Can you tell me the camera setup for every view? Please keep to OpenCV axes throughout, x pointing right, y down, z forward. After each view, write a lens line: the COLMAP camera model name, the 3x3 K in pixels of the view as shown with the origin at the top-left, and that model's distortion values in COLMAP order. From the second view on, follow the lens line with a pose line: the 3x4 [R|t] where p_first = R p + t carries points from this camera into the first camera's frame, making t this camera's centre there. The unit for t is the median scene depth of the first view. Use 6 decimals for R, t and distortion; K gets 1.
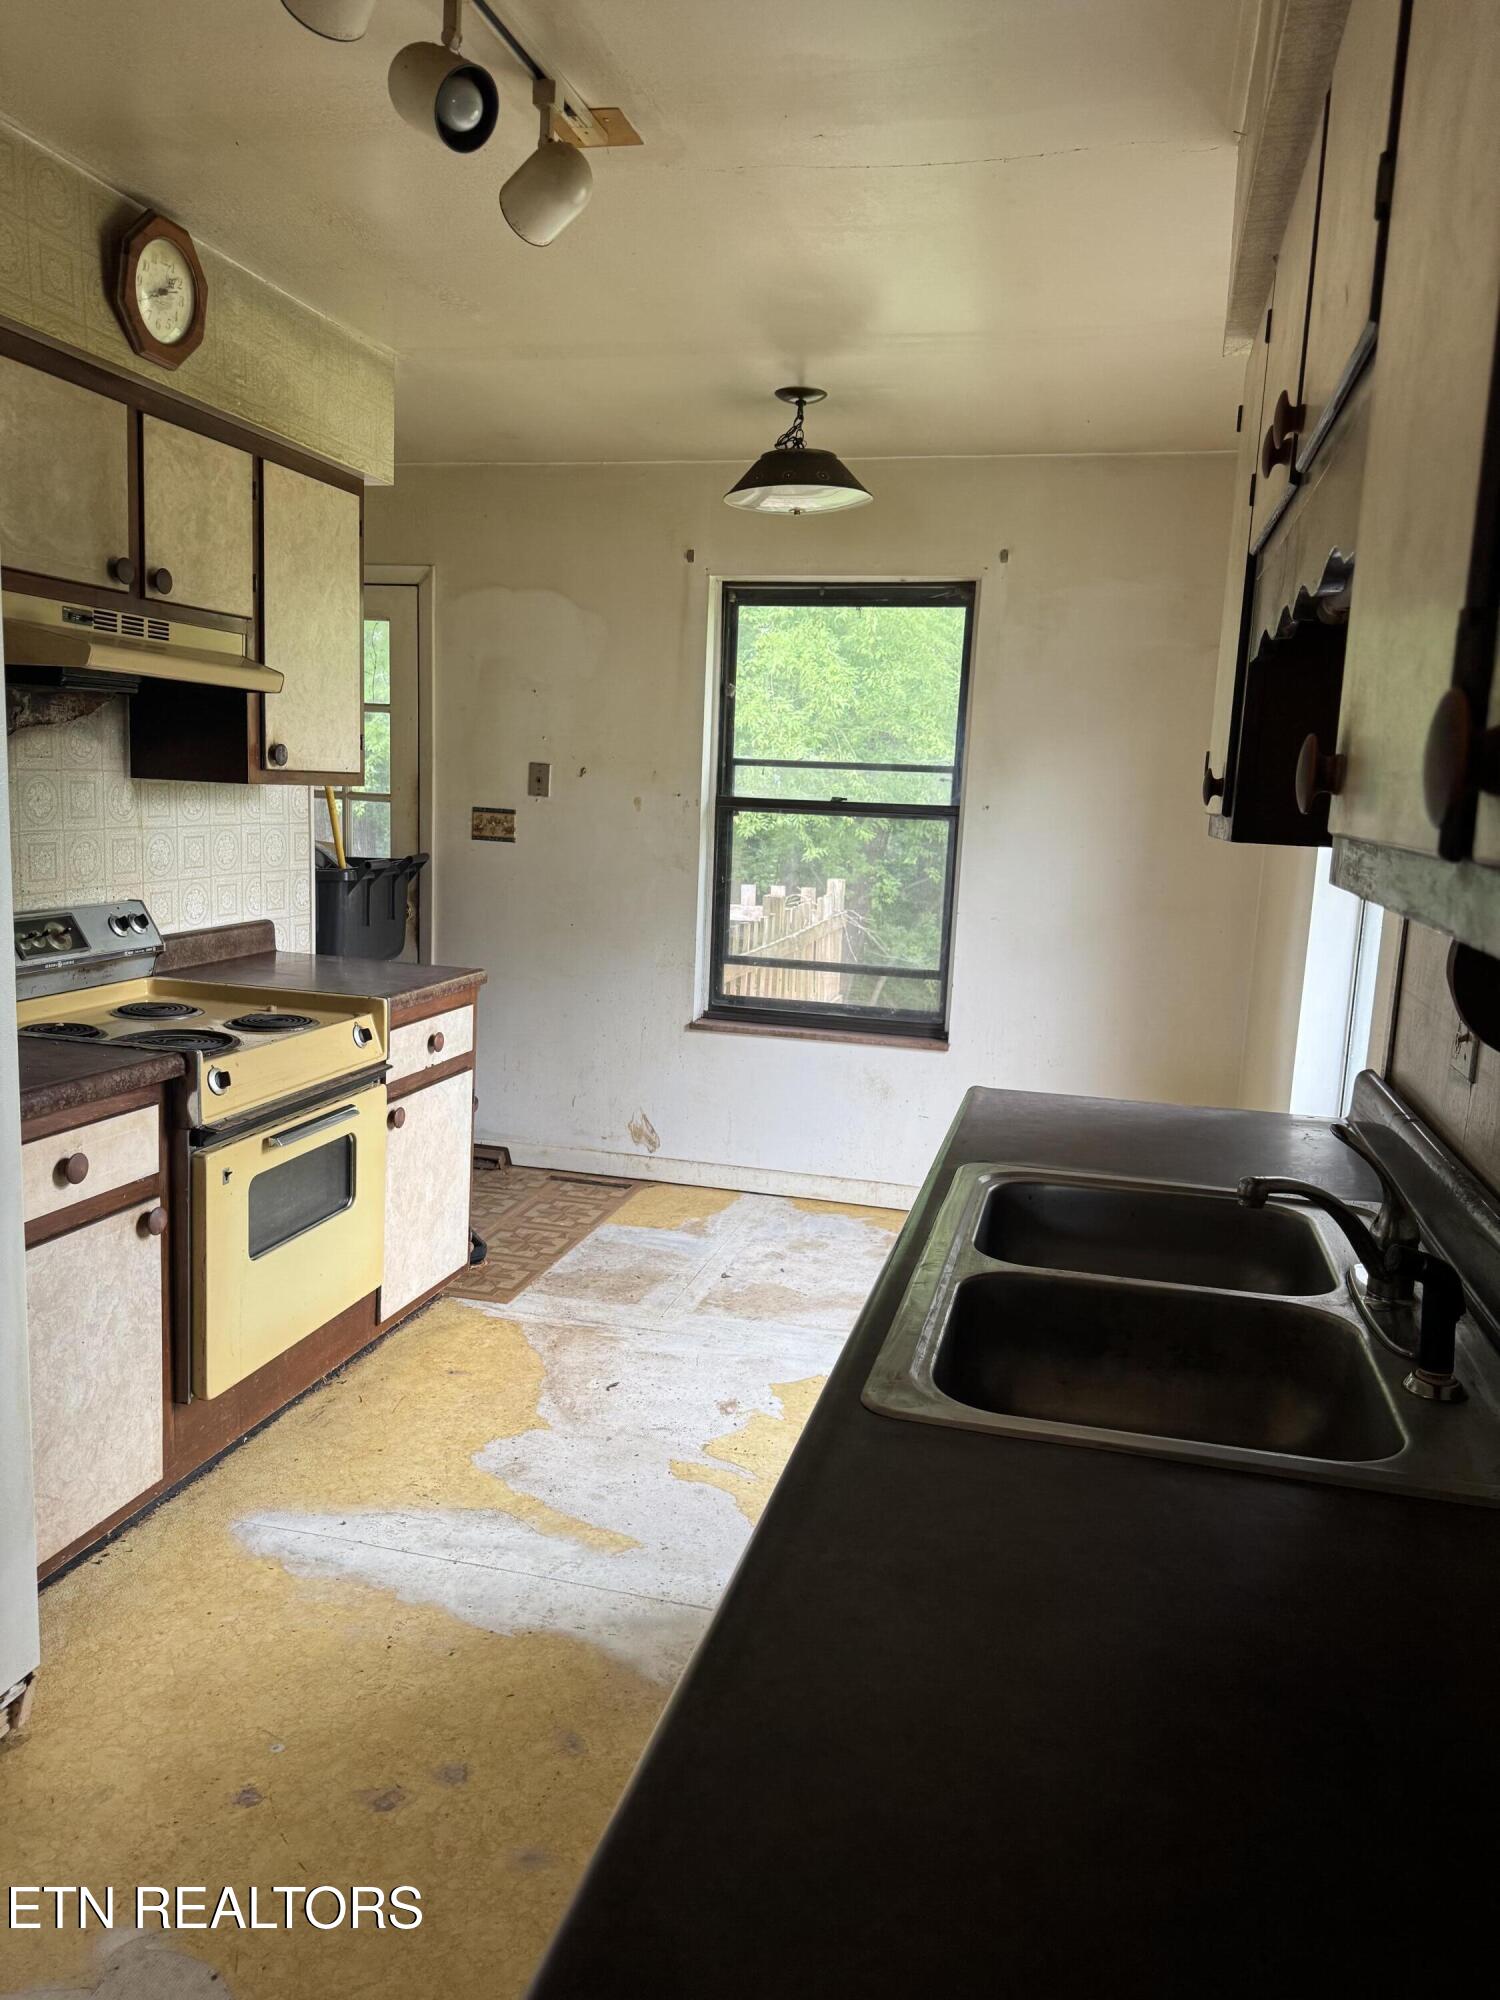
lens RADIAL K [[1403.3, 0, 754.0], [0, 1403.3, 1003.8], [0, 0, 1]] dist [0.027795, -0.045097]
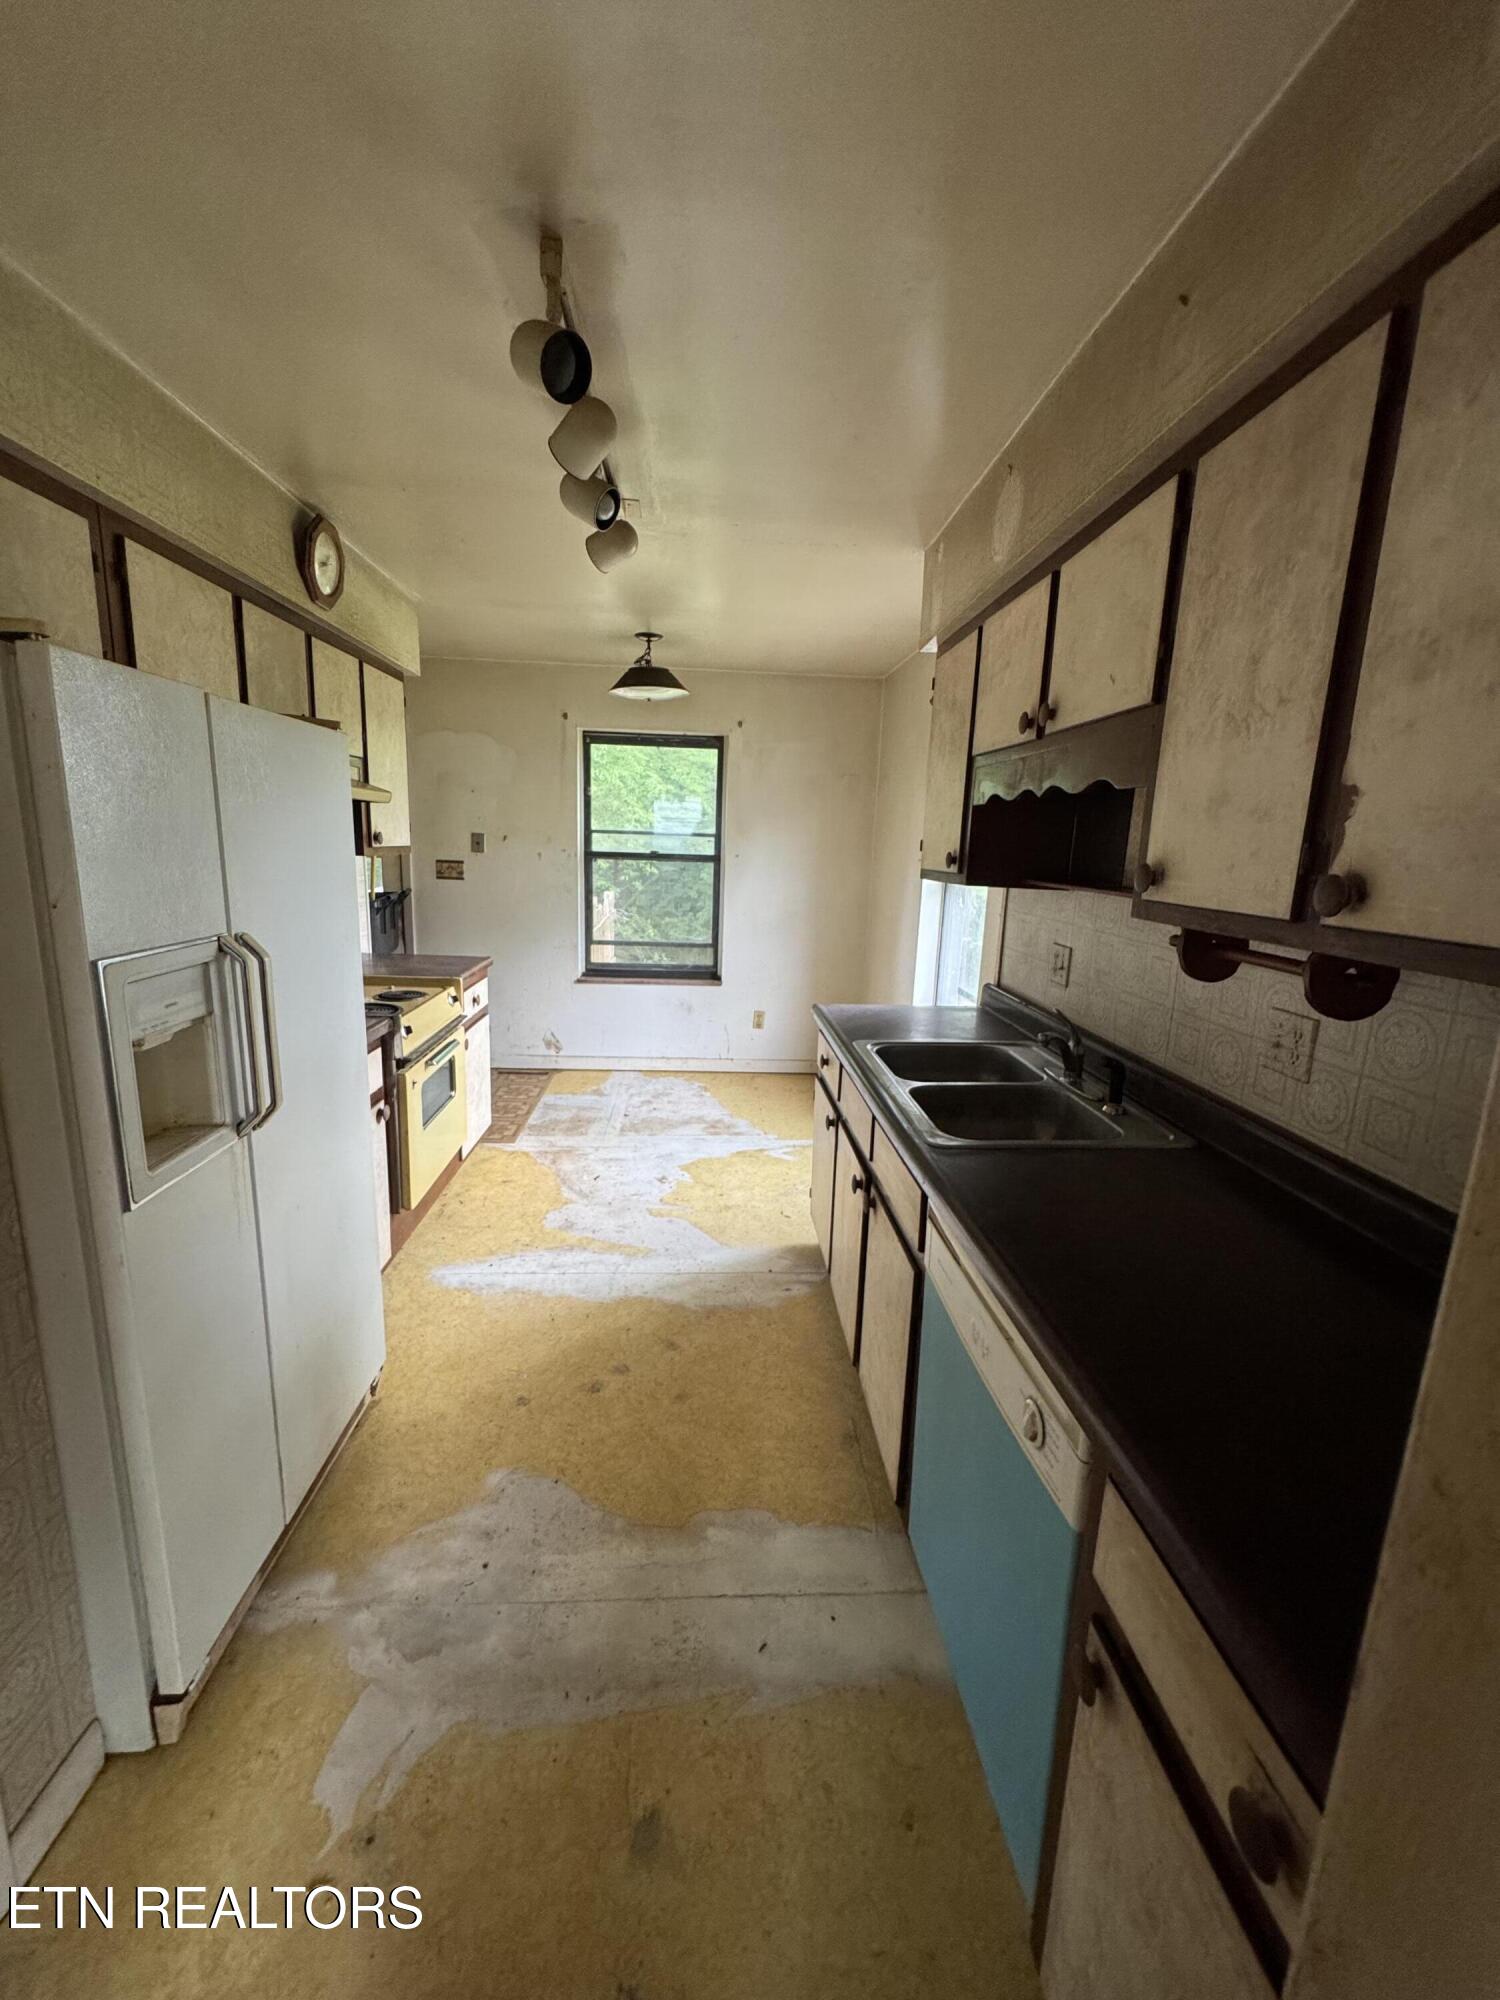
lens RADIAL K [[804.8, 0, 751.5], [0, 804.8, 997.0], [0, 0, 1]] dist [-0.012493, 0.000380]
pose [[0.949892, -0.068445, 0.304992, -0.185216], [0.053103, 0.996884, 0.058330, -0.015056], [-0.308034, -0.039211, 0.950567, -0.055063]]
